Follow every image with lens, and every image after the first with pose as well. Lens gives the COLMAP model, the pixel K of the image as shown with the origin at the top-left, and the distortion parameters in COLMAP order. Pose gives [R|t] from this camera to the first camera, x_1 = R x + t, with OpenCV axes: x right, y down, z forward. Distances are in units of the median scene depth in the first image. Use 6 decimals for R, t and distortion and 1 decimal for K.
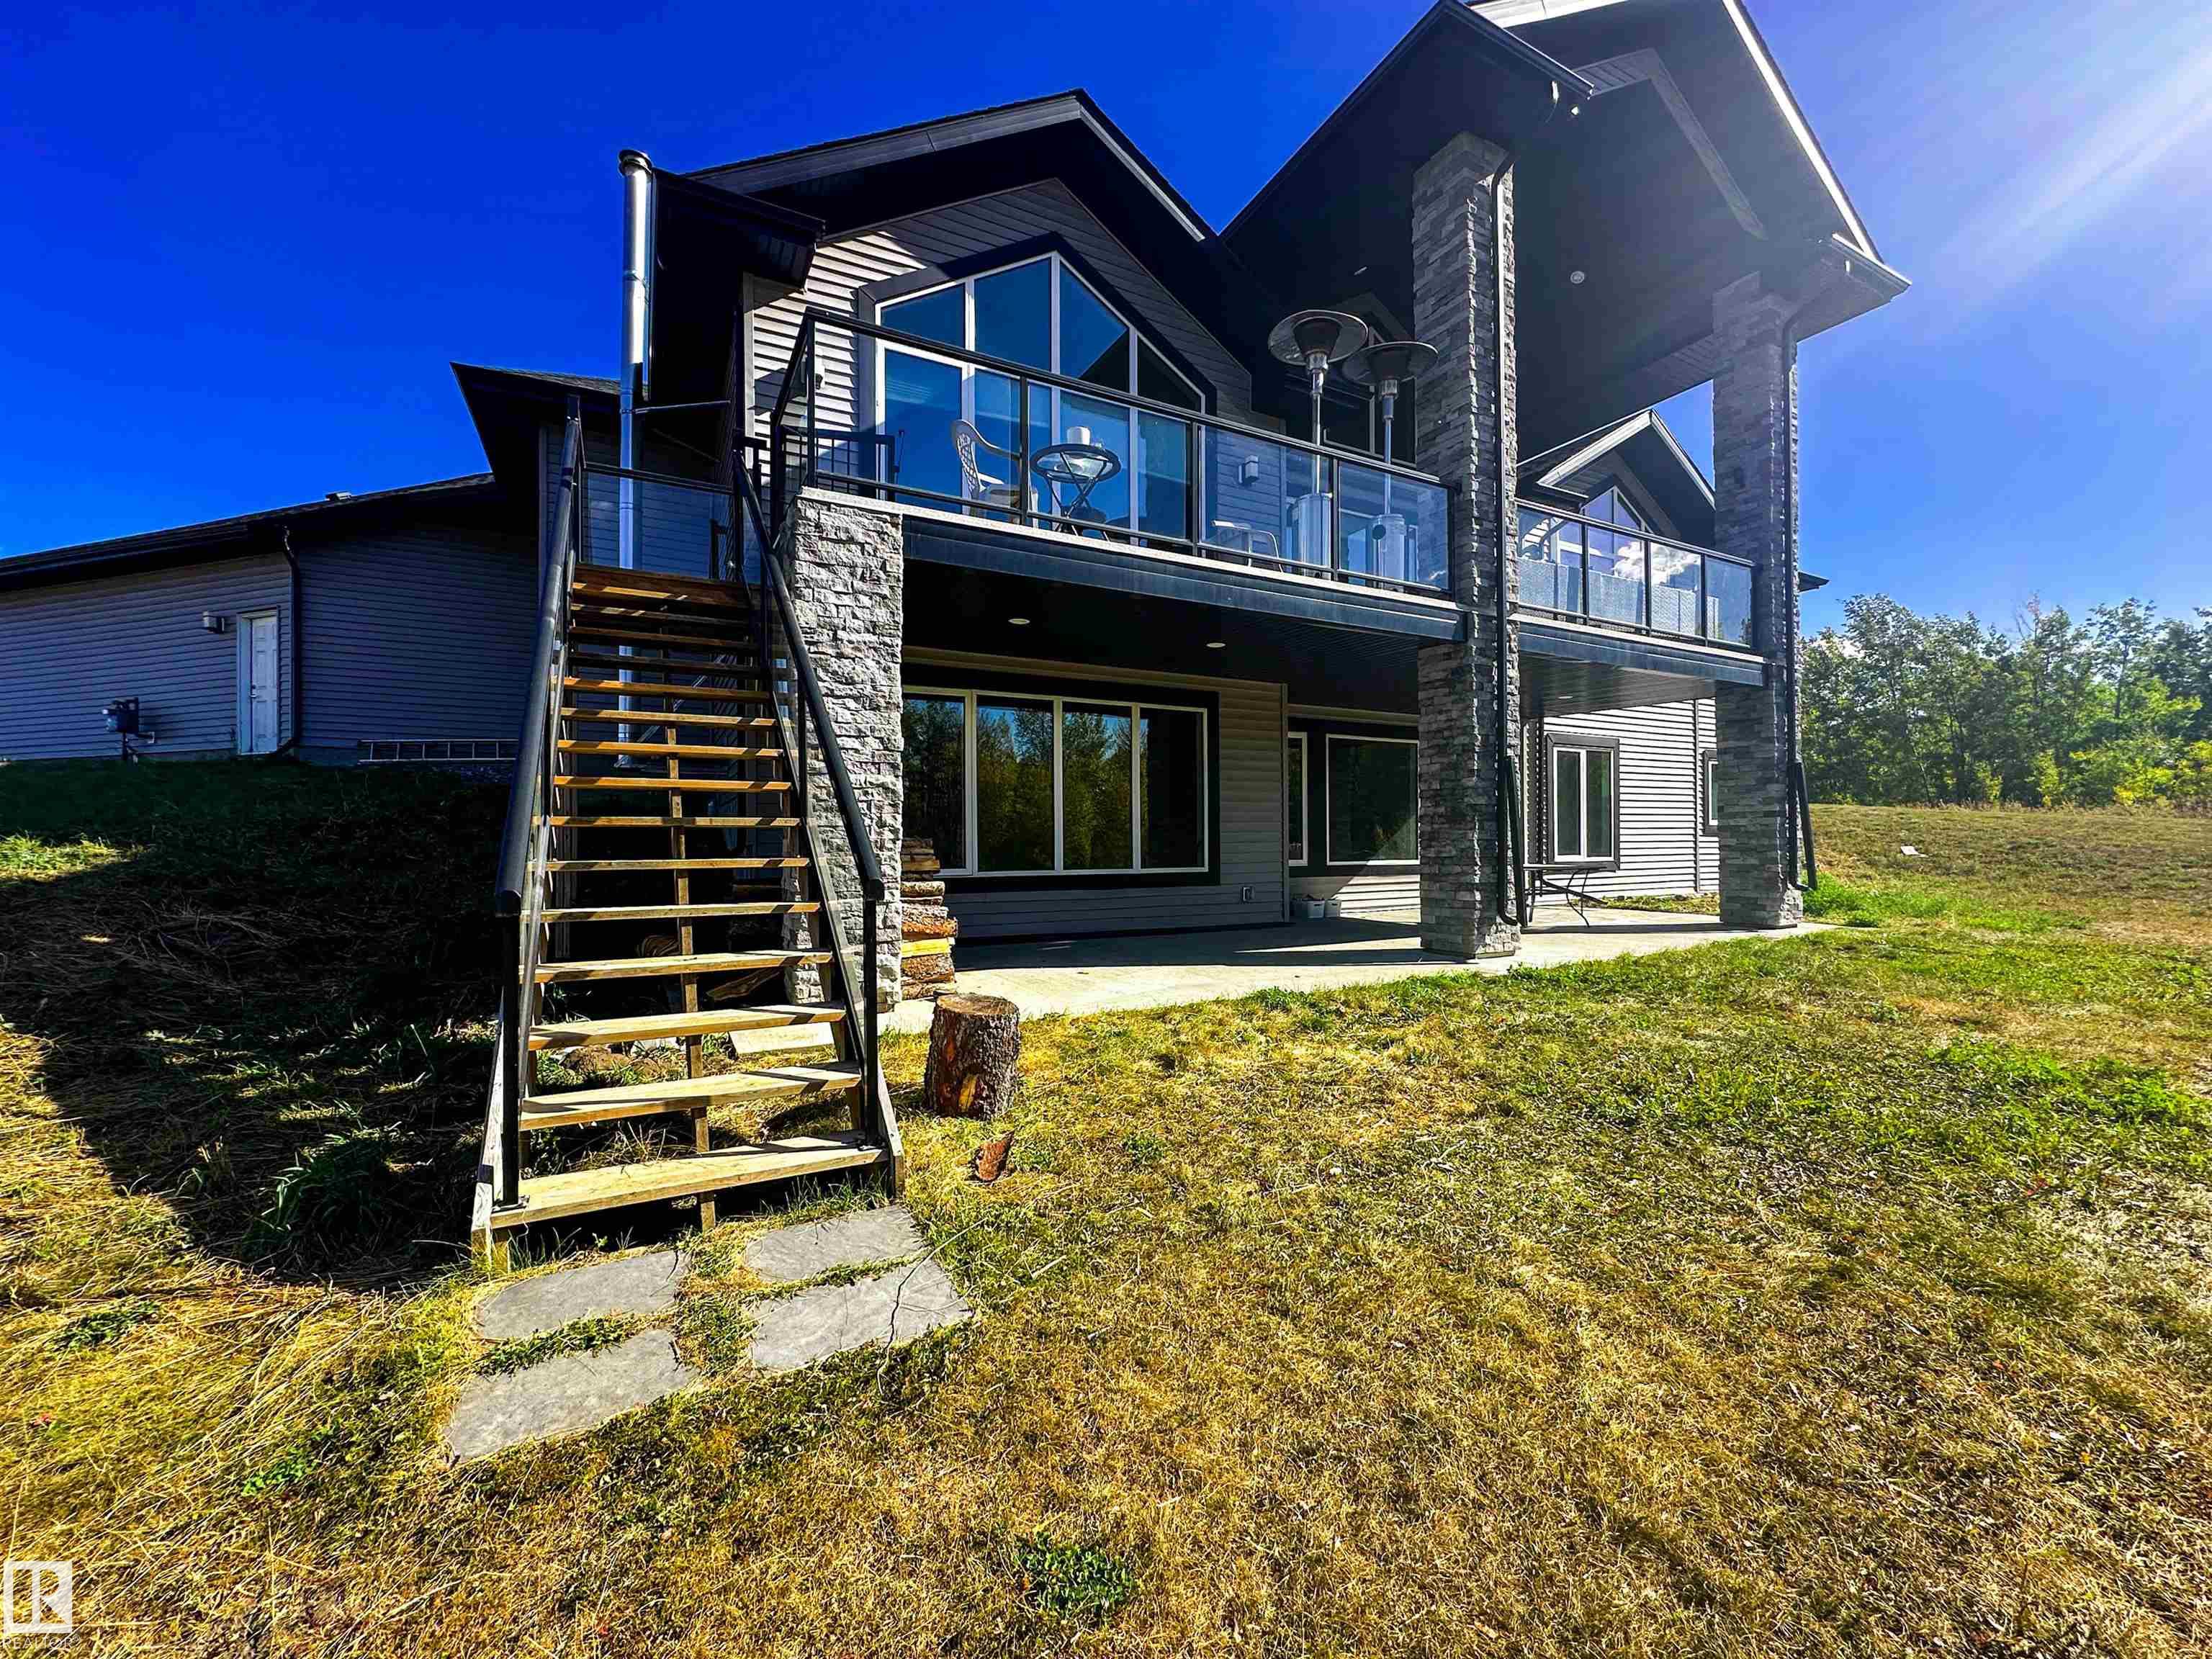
lens RADIAL K [[876.5, 0, 1106.0], [0, 876.5, 829.5], [0, 0, 1]] dist [0.000694, 0.000237]
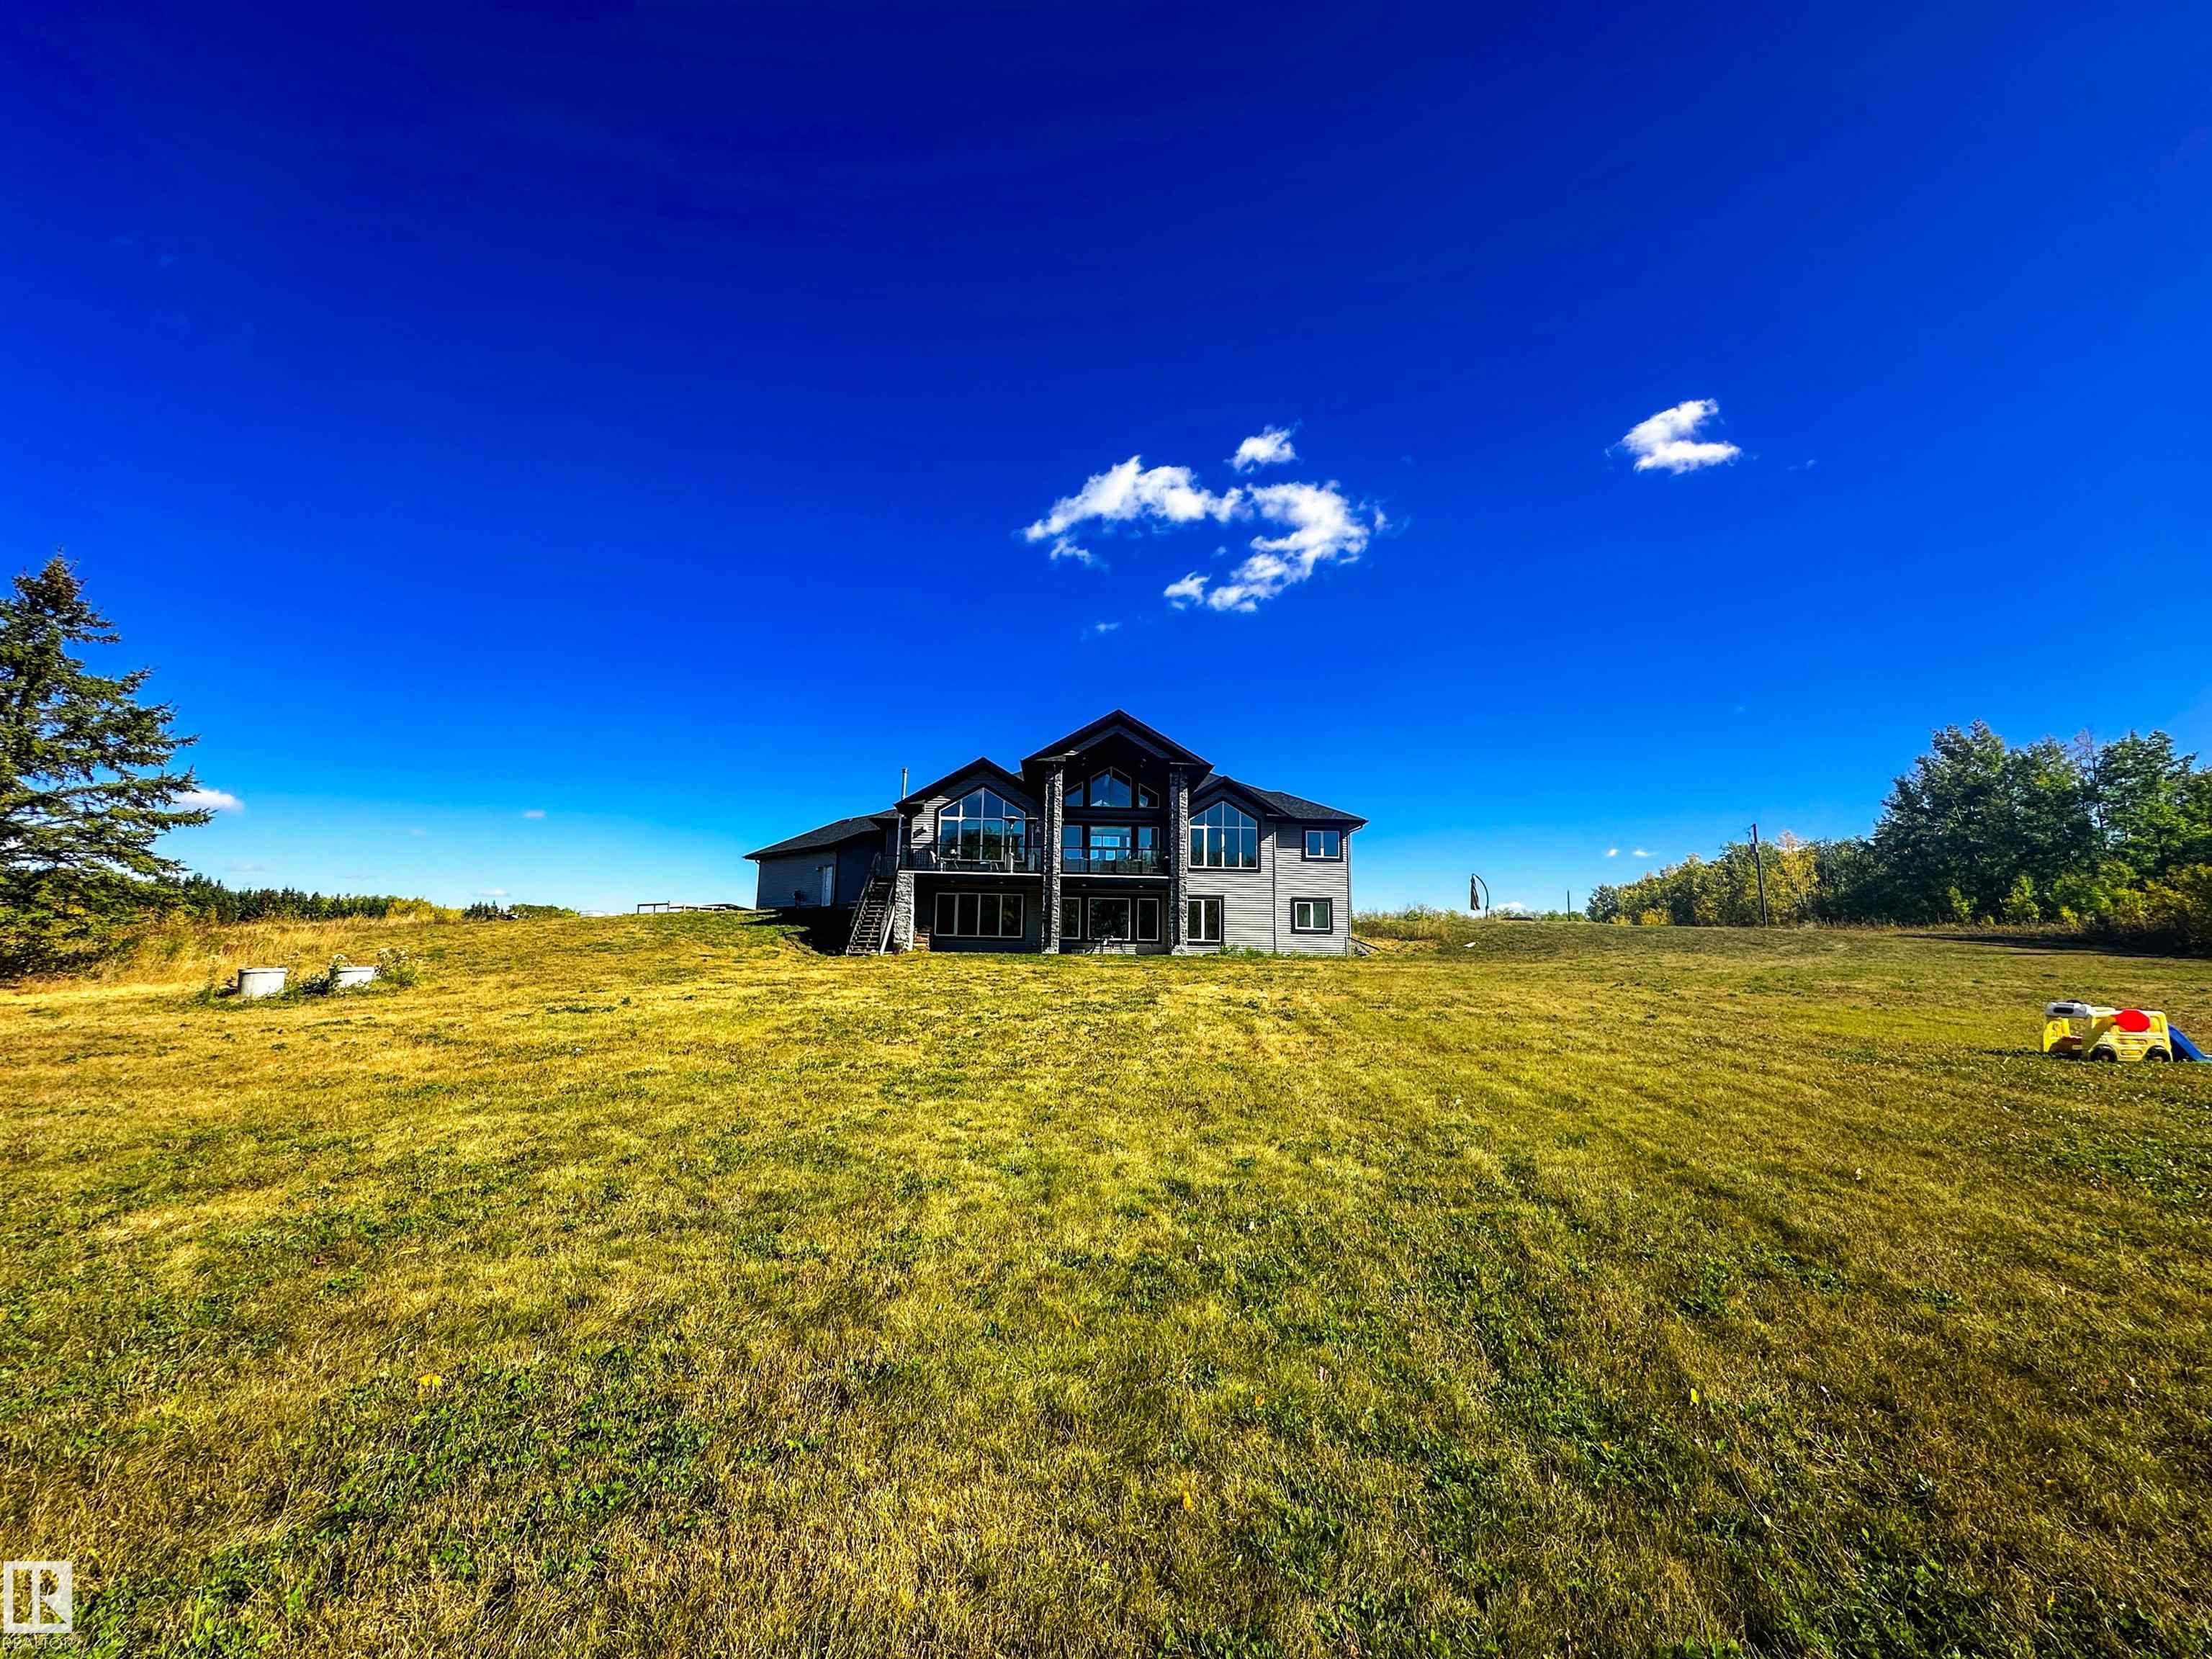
lens RADIAL K [[876.5, 0, 1106.0], [0, 876.5, 829.5], [0, 0, 1]] dist [0.000694, 0.000237]
pose [[0.905573, -0.046322, -0.421654, 2.073707], [-0.012328, 0.990726, -0.135316, 0.094969], [0.424011, 0.127737, 0.896603, -2.301466]]
